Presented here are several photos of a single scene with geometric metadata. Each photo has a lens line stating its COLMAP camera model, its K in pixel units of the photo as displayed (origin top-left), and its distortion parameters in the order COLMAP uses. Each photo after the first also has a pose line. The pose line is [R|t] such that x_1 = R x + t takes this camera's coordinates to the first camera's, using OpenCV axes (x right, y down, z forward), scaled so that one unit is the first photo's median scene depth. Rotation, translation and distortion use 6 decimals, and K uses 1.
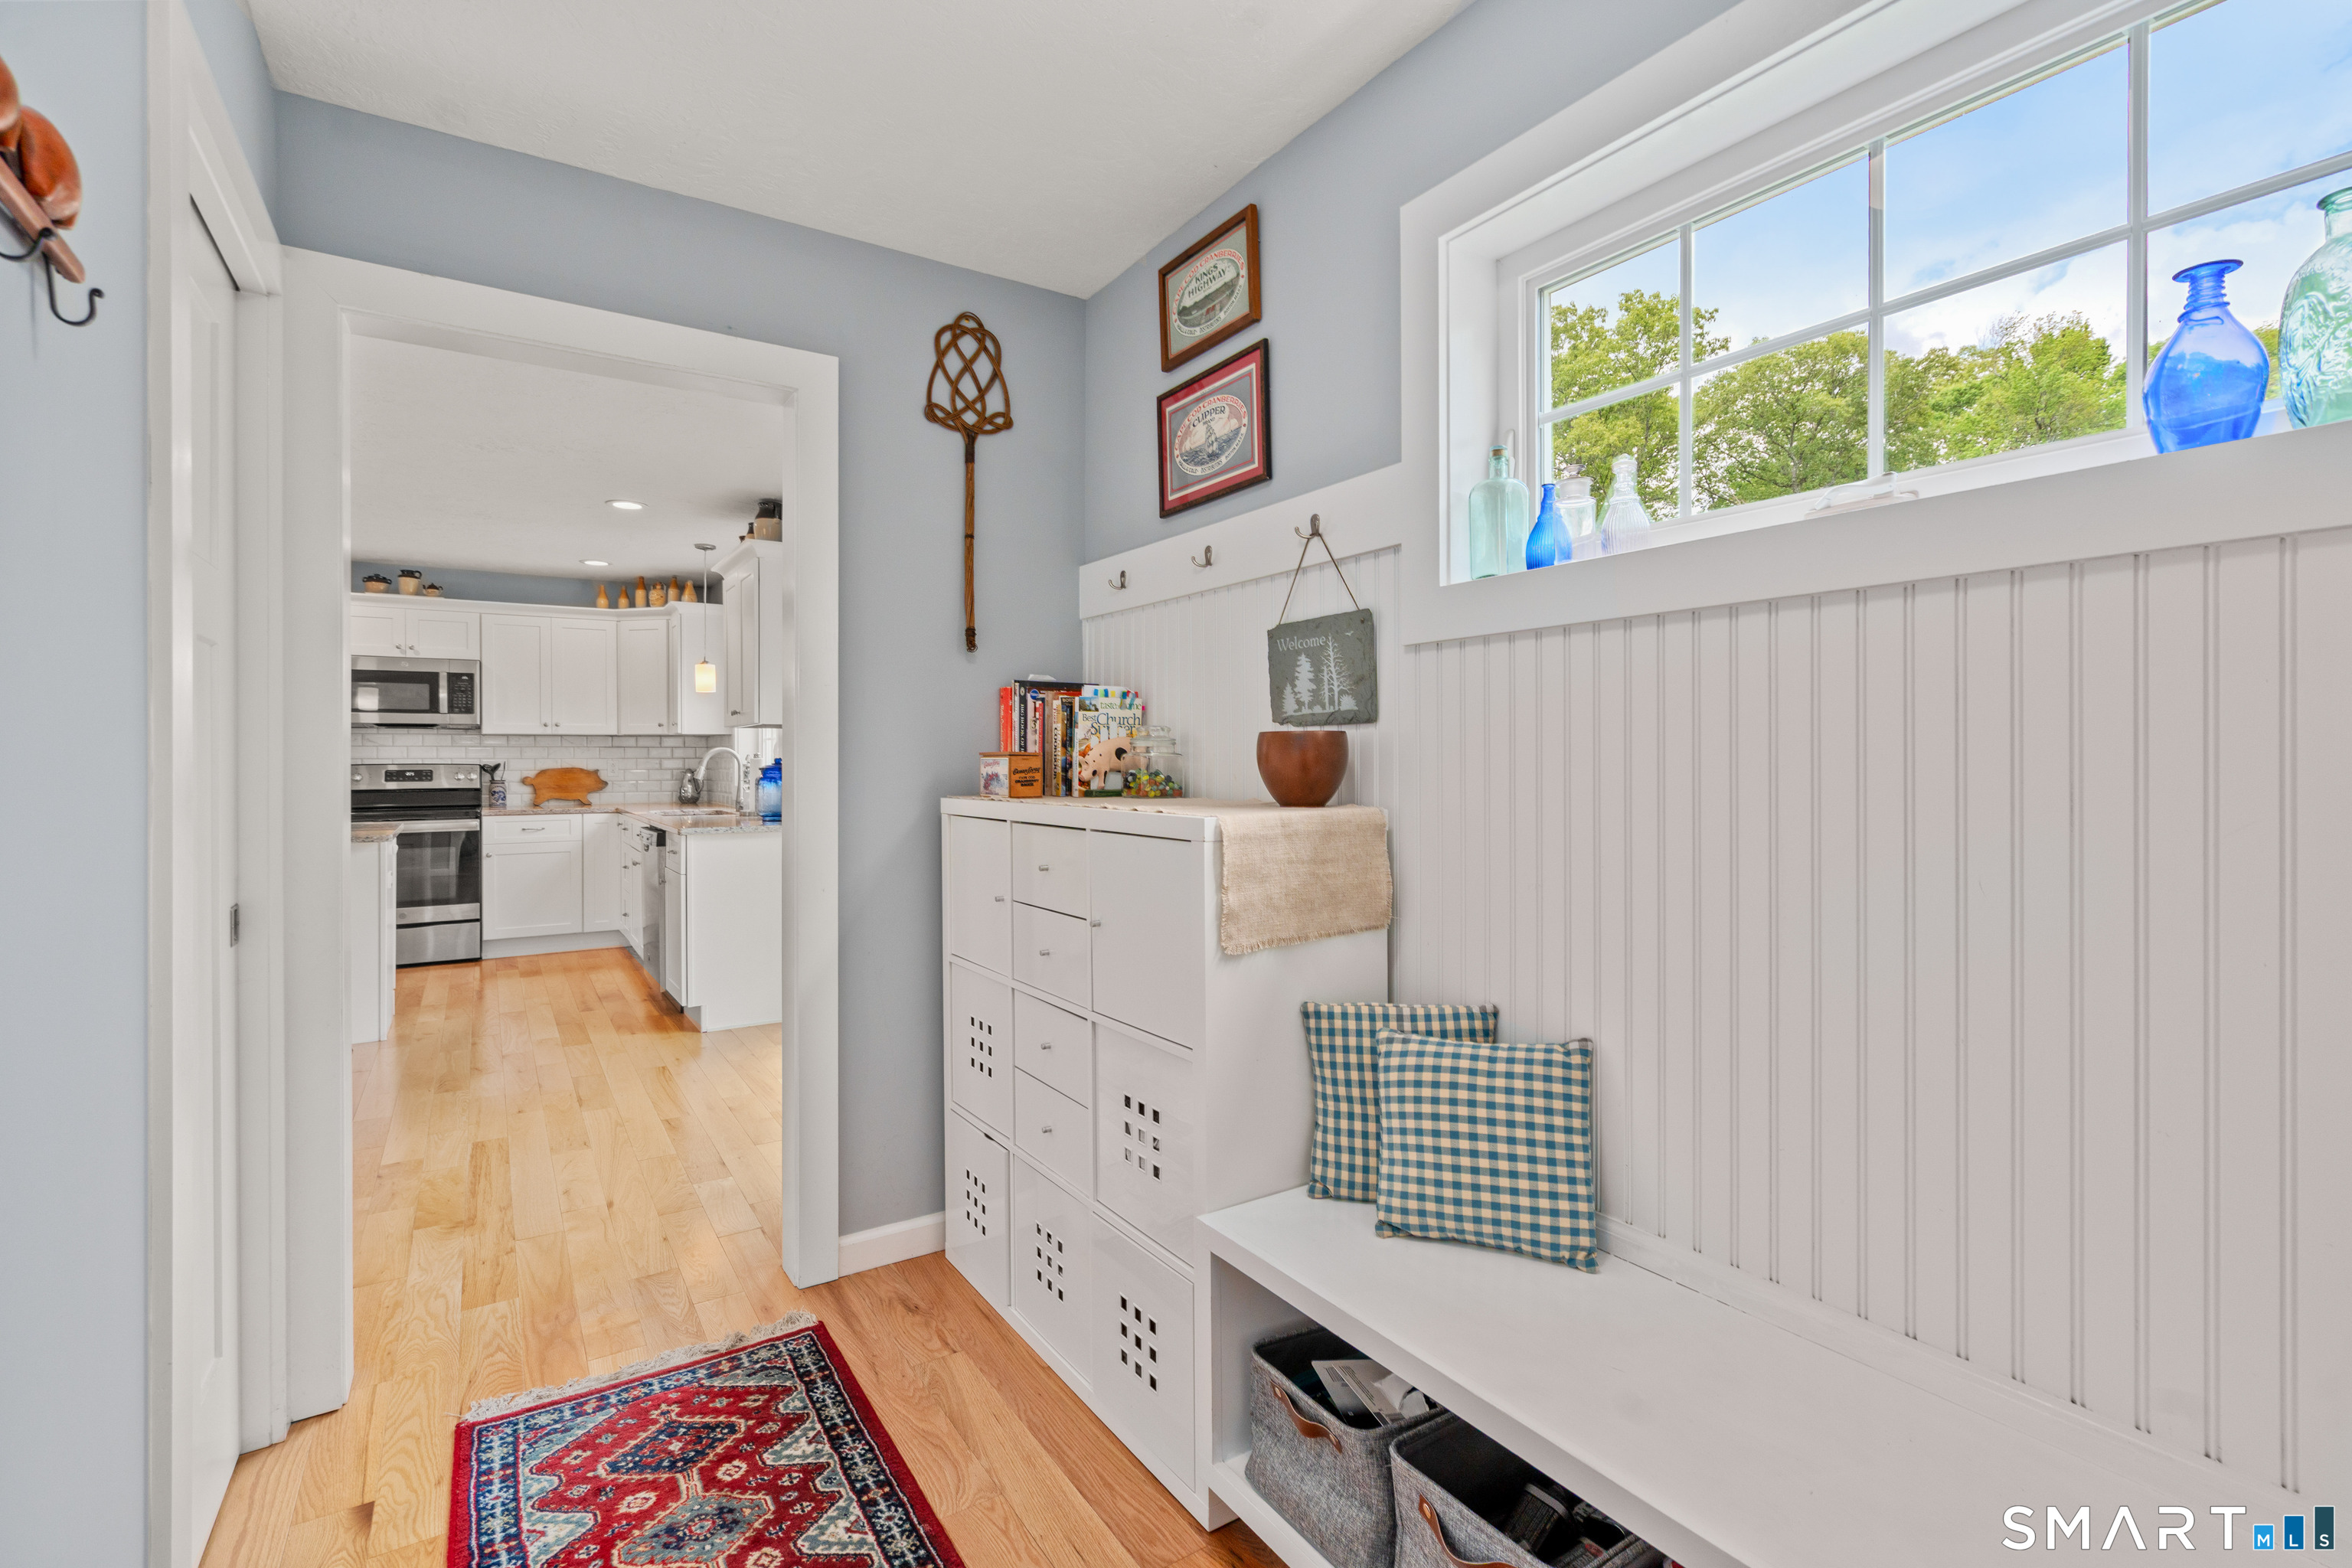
lens RADIAL K [[1078.1, 0, 1183.1], [0, 1078.1, 763.1], [0, 0, 1]] dist [-0.003645, 0.001905]
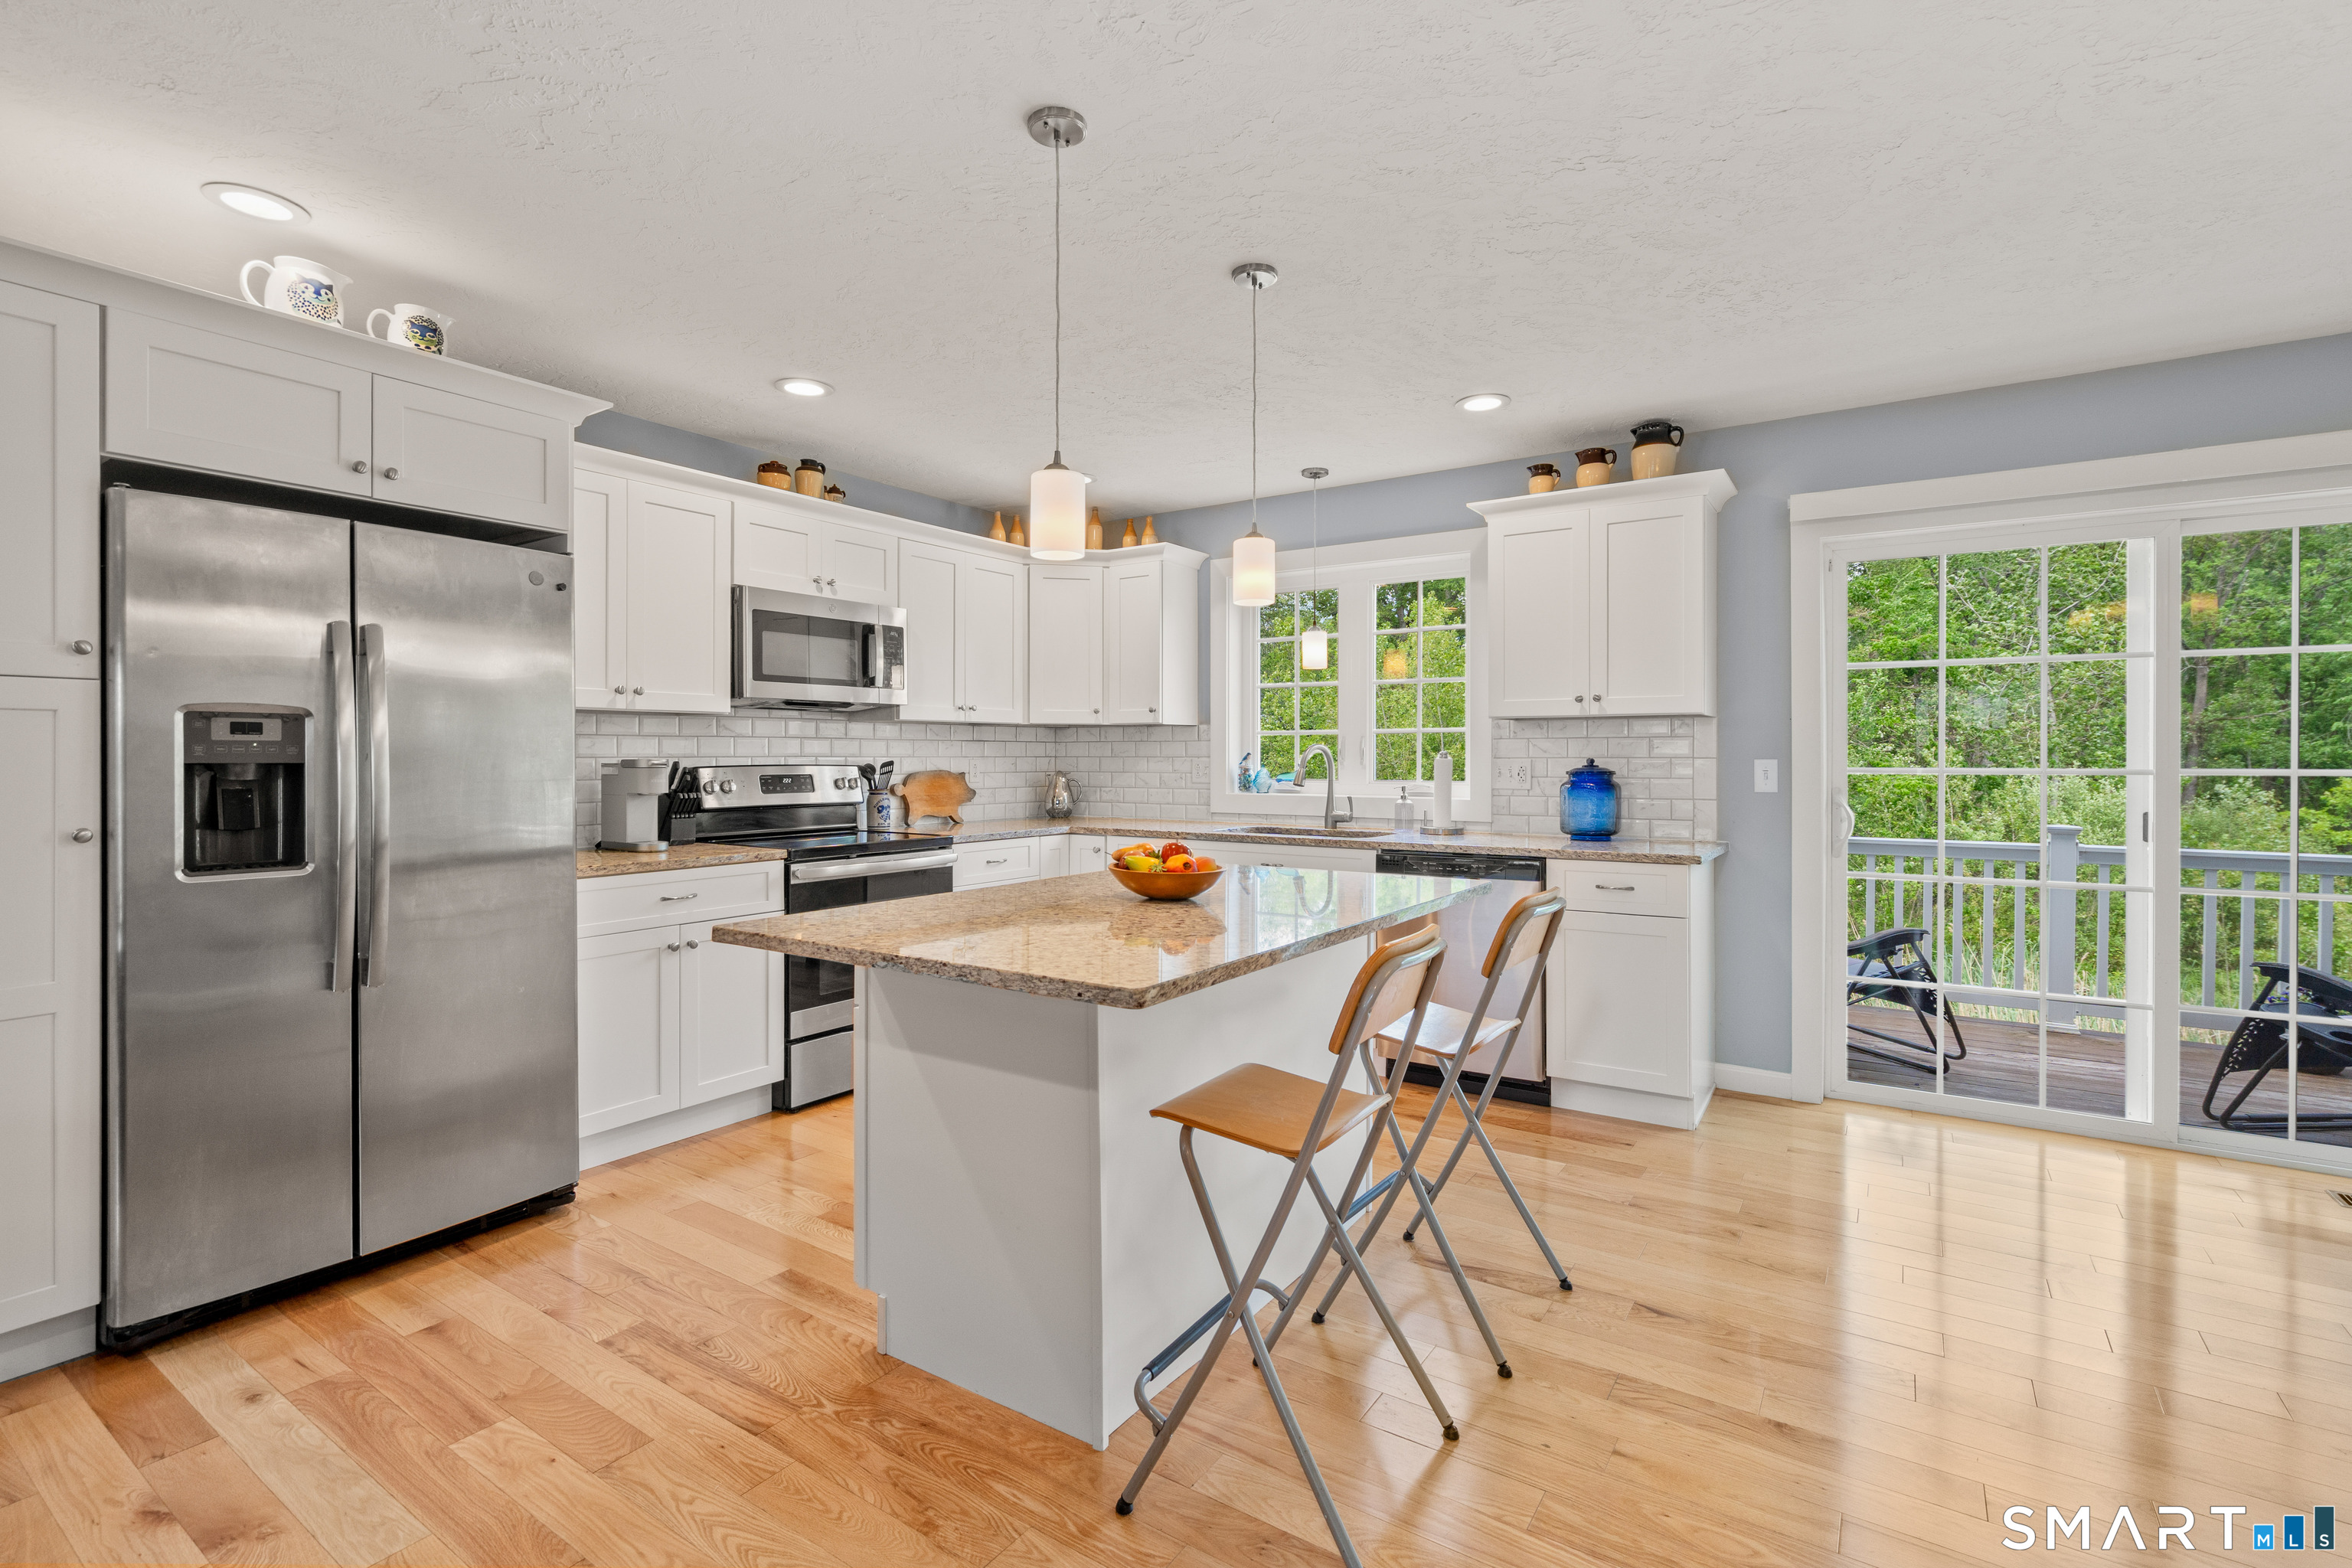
lens RADIAL K [[1078.1, 0, 1178.8], [0, 1078.1, 773.3], [0, 0, 1]] dist [-0.003645, 0.001905]
pose [[0.919649, -0.004868, 0.392710, -1.963089], [-0.000696, 0.999901, 0.014024, -0.009829], [-0.392740, -0.013171, 0.919555, 0.851103]]
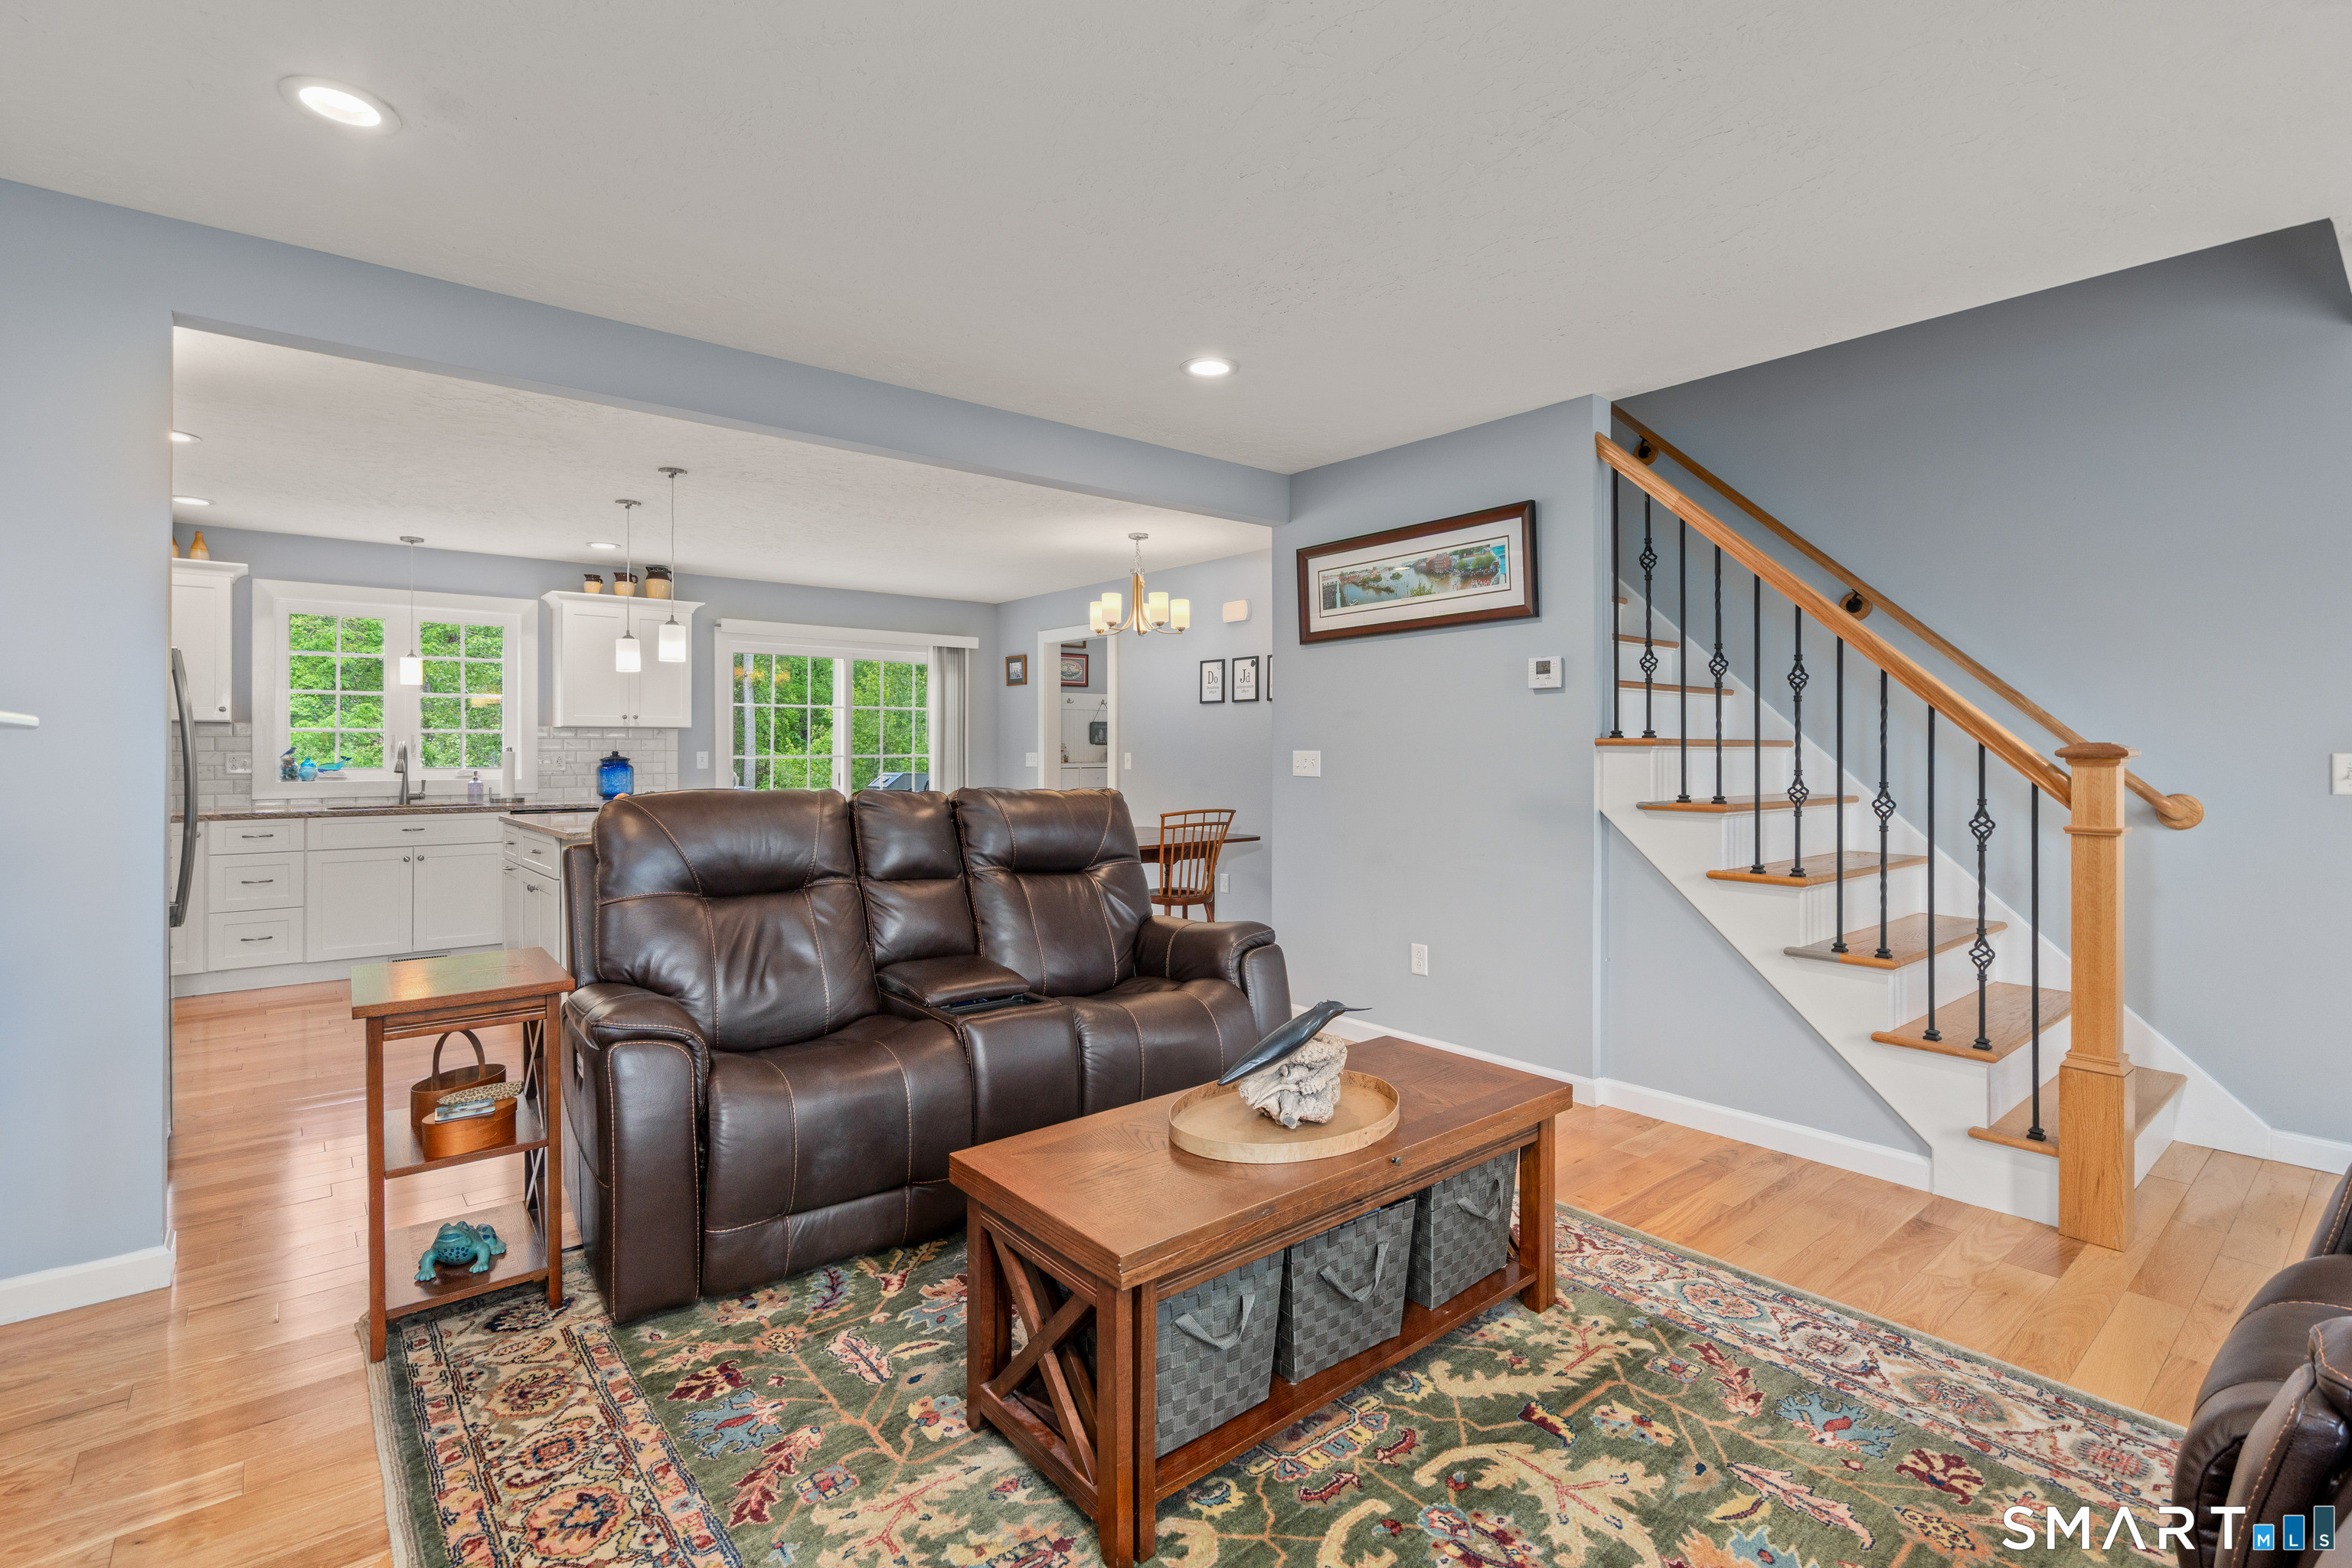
lens RADIAL K [[1078.1, 0, 1186.6], [0, 1078.1, 747.2], [0, 0, 1]] dist [-0.003645, 0.001905]
pose [[-0.125386, 0.005162, 0.992095, -3.640805], [0.003041, 0.999984, -0.004818, -0.002657], [-0.992103, 0.002413, -0.125400, 0.992457]]
